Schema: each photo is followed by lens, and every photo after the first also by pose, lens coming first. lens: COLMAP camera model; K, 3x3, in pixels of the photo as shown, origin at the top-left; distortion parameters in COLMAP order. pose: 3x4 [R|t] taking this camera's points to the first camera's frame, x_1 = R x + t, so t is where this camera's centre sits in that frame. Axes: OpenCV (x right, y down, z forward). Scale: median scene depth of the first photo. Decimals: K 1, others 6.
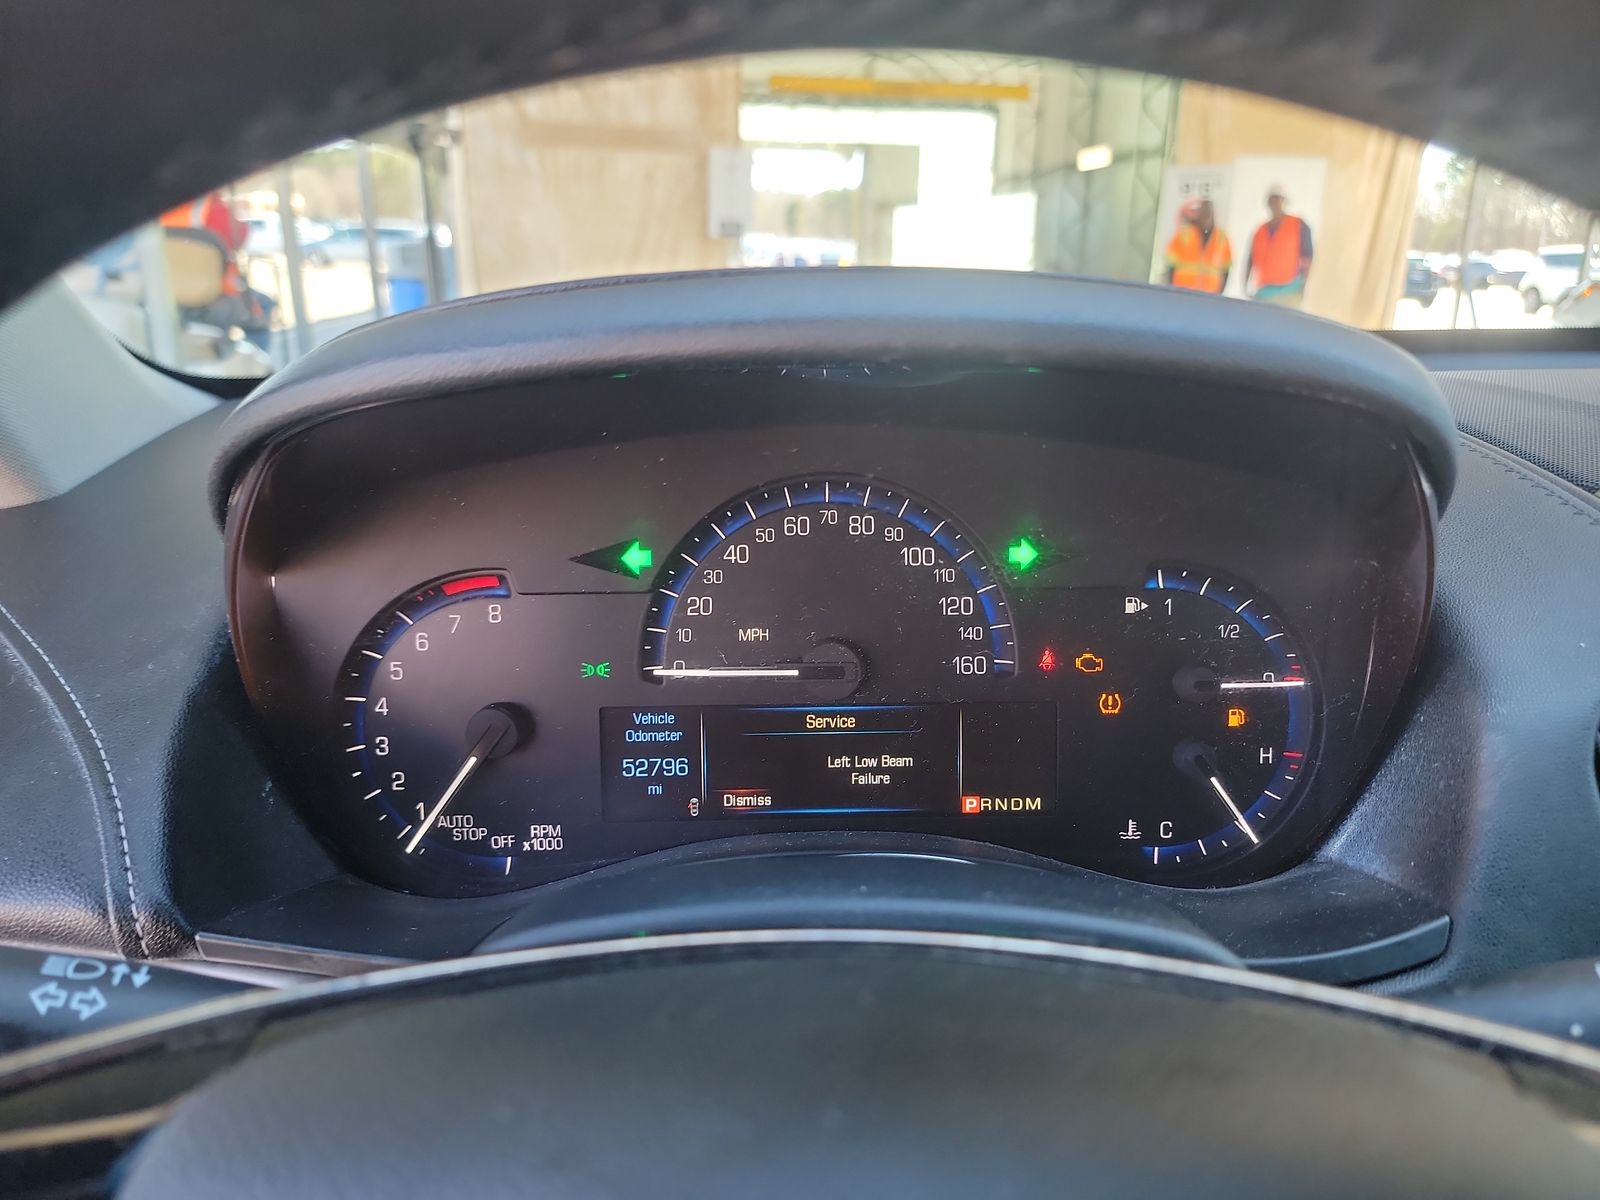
lens RADIAL K [[1117.6, 0, 805.2], [0, 1117.6, 592.2], [0, 0, 1]] dist [0.010066, 0.000783]
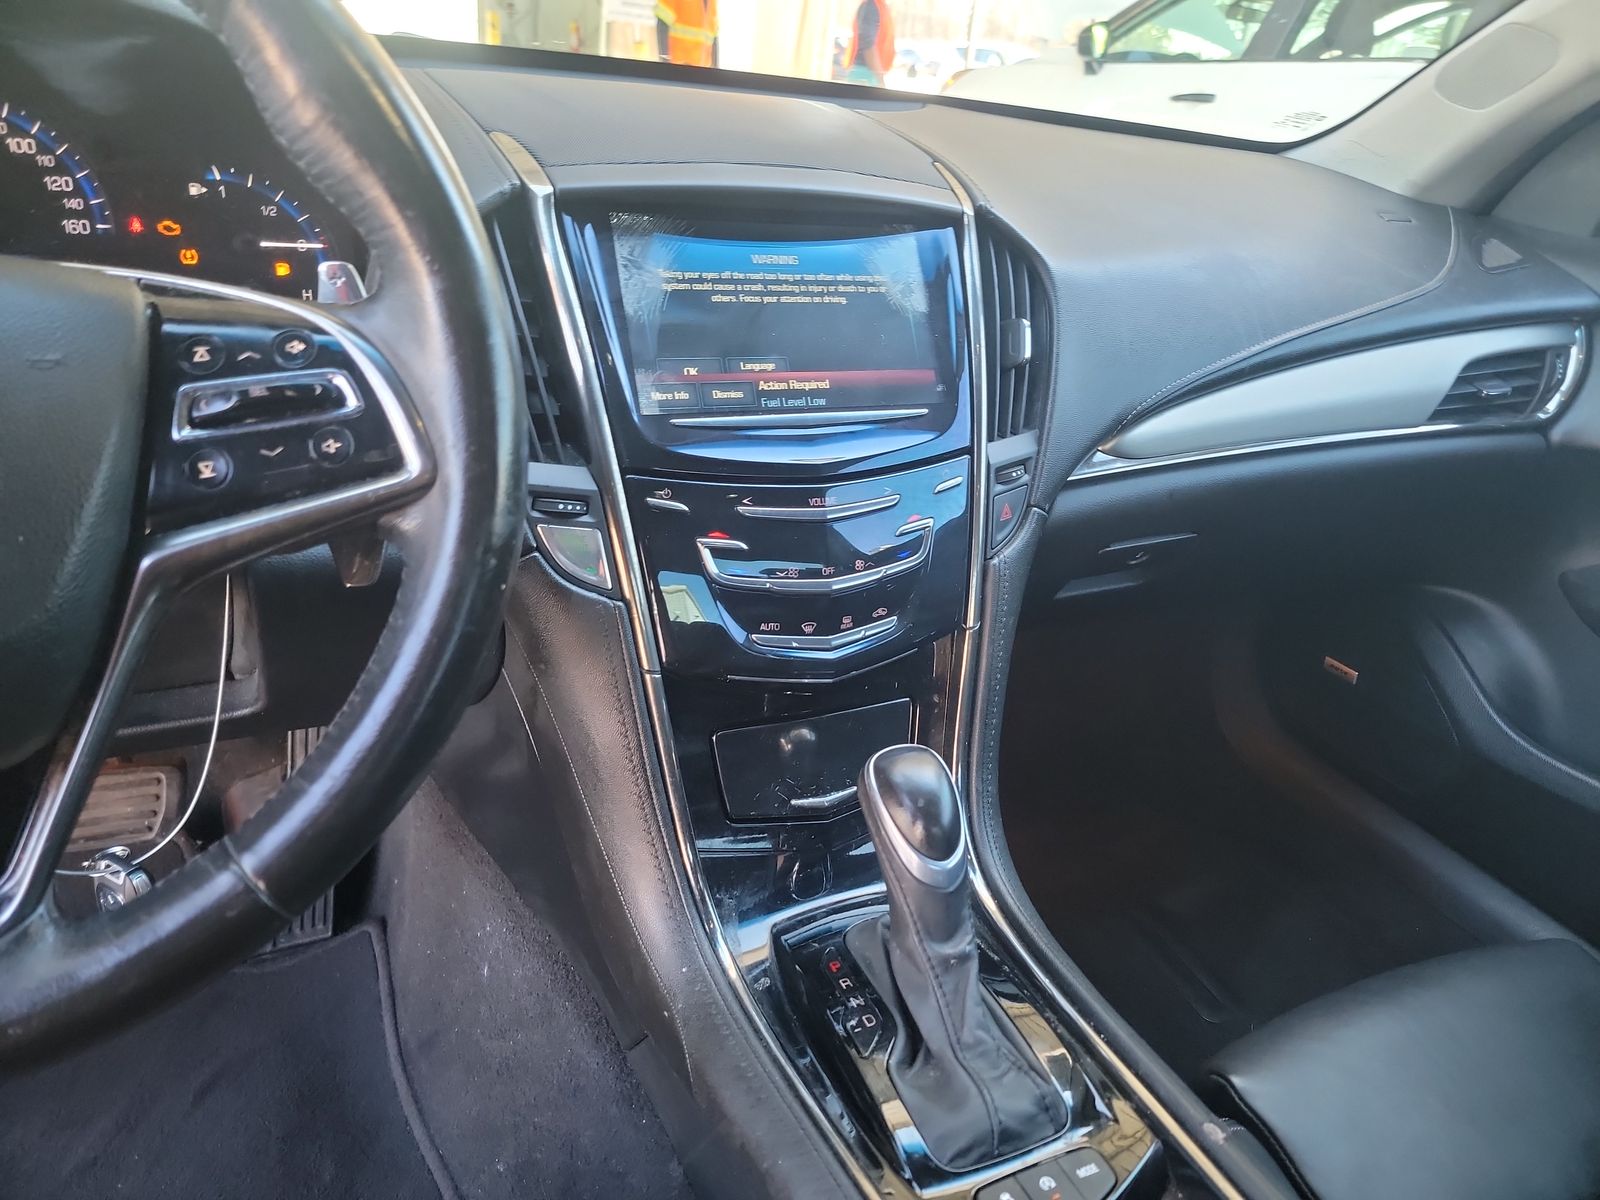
lens RADIAL K [[1099.9, 0, 784.3], [0, 1099.9, 556.5], [0, 0, 1]] dist [0.032257, -0.014667]
pose [[0.891529, -0.100810, 0.441603, 0.291298], [0.012599, 0.980061, 0.198295, 0.215138], [-0.452788, -0.171222, 0.875023, -0.795787]]
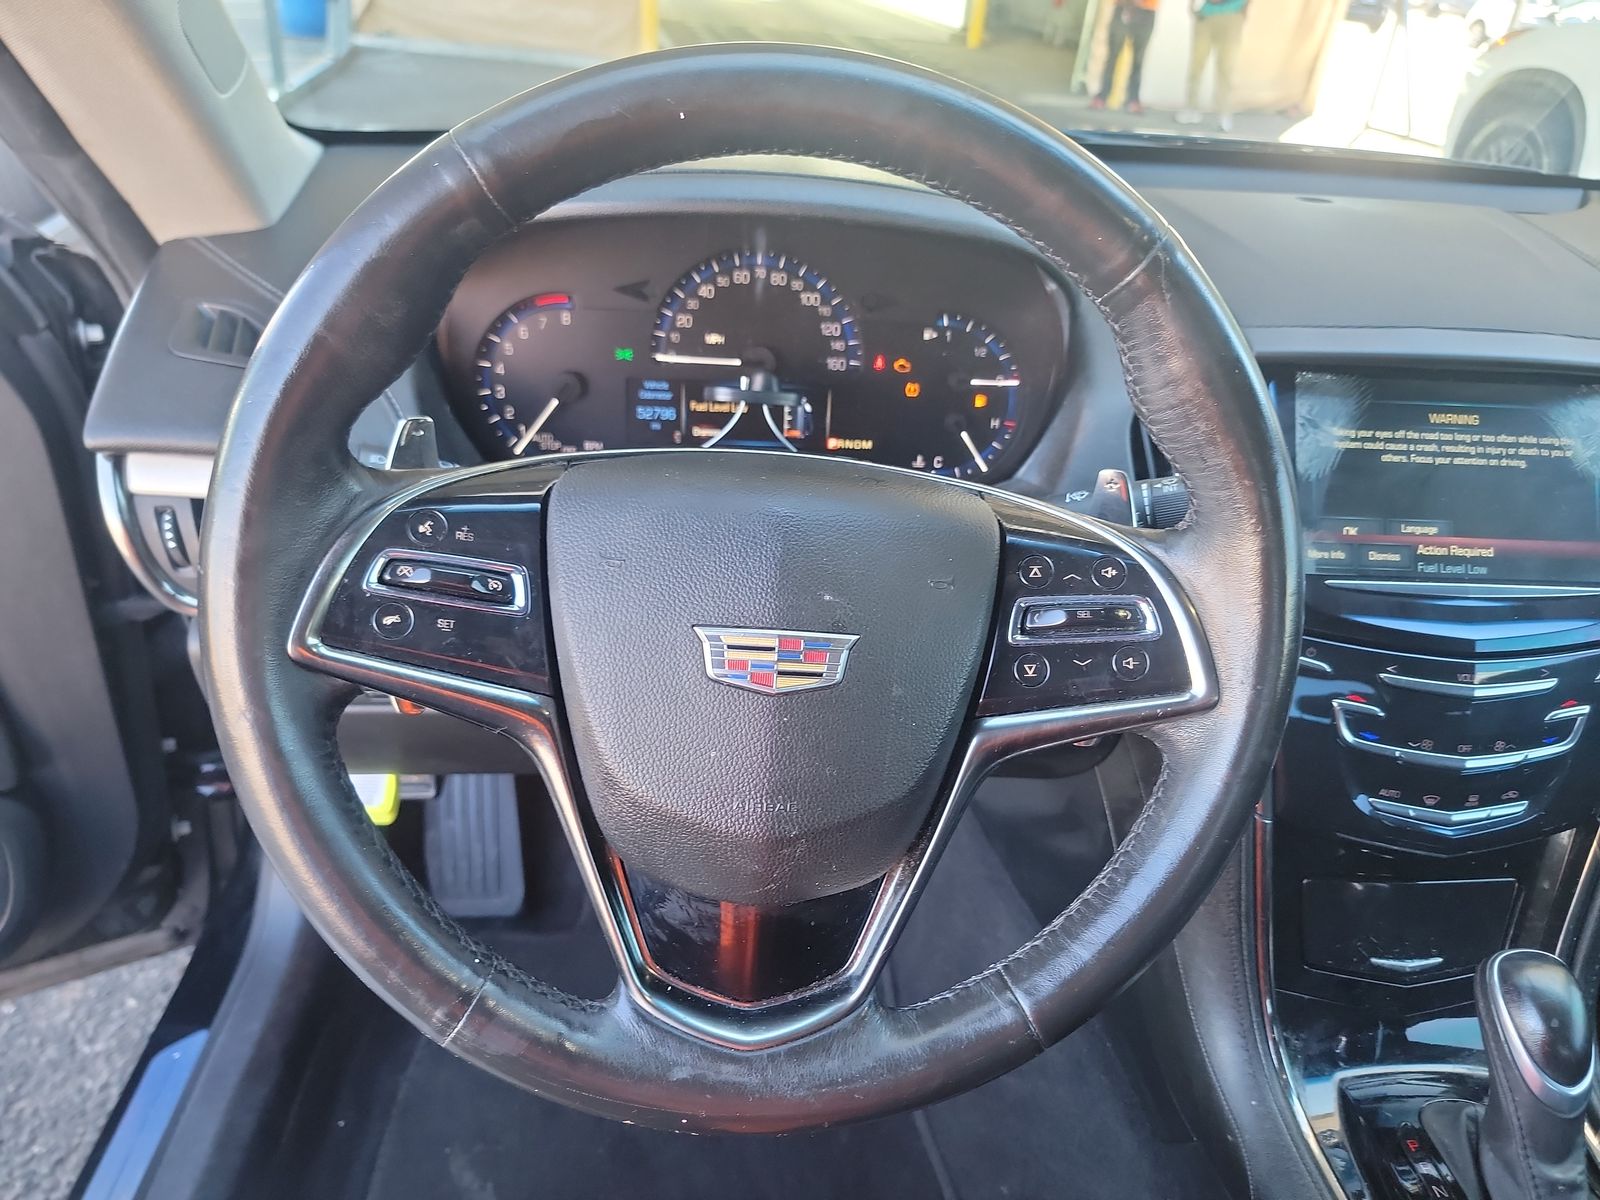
lens RADIAL K [[1099.9, 0, 839.2], [0, 1099.9, 590.1], [0, 0, 1]] dist [0.032257, -0.014667]
pose [[0.992577, 0.028612, 0.118206, -0.044996], [-0.057115, 0.967750, 0.245351, -0.016737], [-0.107374, -0.250281, 0.962201, -0.784857]]
